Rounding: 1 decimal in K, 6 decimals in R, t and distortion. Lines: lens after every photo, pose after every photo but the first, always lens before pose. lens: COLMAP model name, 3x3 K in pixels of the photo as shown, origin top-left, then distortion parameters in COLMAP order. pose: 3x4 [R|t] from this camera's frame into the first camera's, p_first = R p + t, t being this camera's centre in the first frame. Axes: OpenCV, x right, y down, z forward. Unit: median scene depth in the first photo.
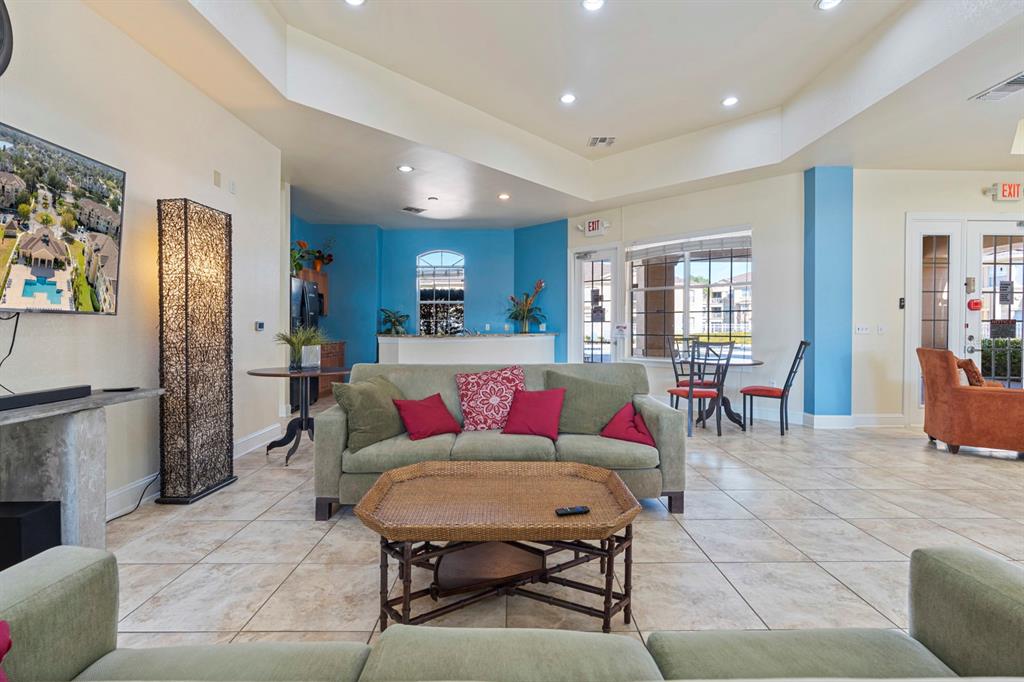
lens RADIAL K [[468.6, 0, 513.4], [0, 468.6, 330.4], [0, 0, 1]] dist [-0.000305, 0.000997]
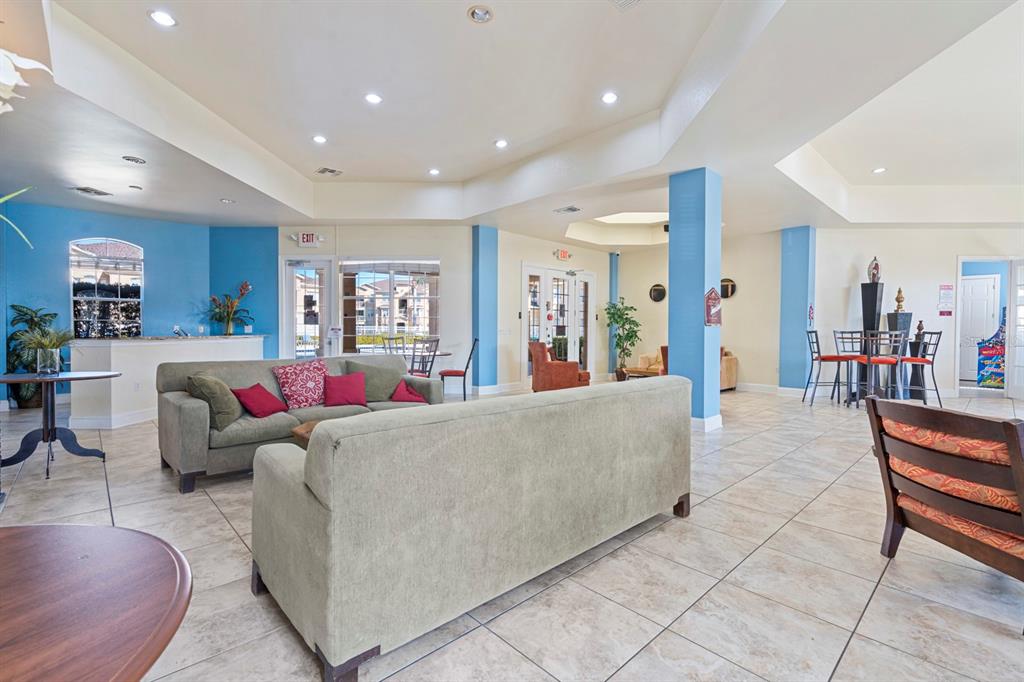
lens RADIAL K [[467.2, 0, 512.0], [0, 467.2, 341.0], [0, 0, 1]] dist [0.001819, 0.000642]
pose [[0.743329, -0.014125, 0.668777, -0.290223], [0.002035, 0.999820, 0.018855, 0.002048], [-0.668923, -0.012655, 0.743224, -0.205396]]
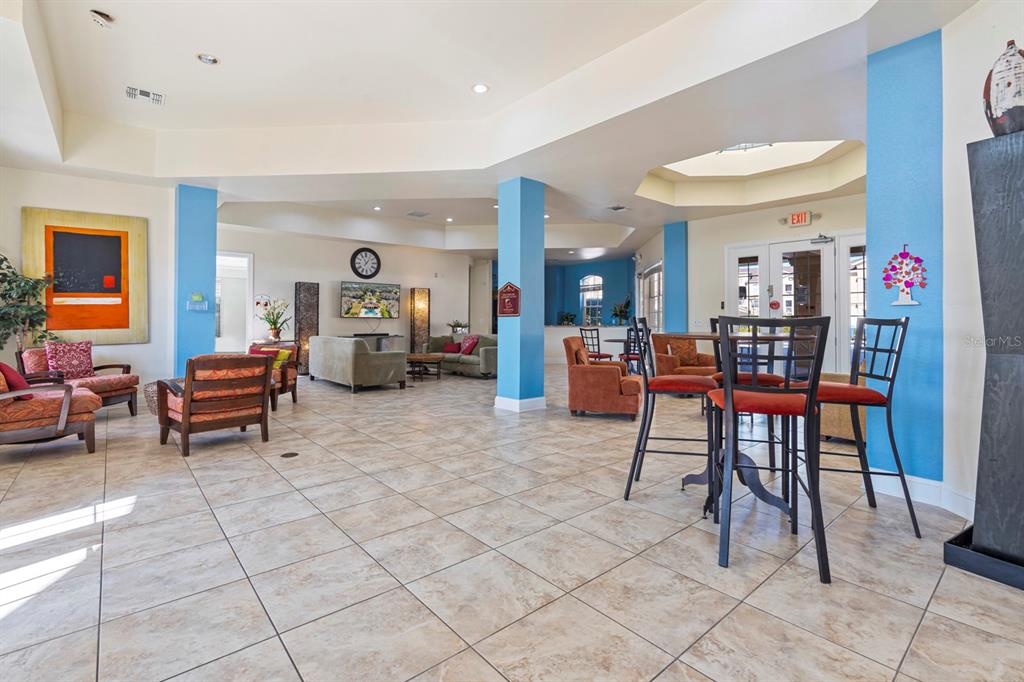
lens RADIAL K [[468.6, 0, 513.4], [0, 468.6, 330.4], [0, 0, 1]] dist [-0.000305, 0.000997]
pose [[0.652225, 0.015125, -0.757874, 1.467920], [-0.009556, 0.999886, 0.011732, 0.009036], [0.757965, -0.000410, 0.652295, -0.447819]]
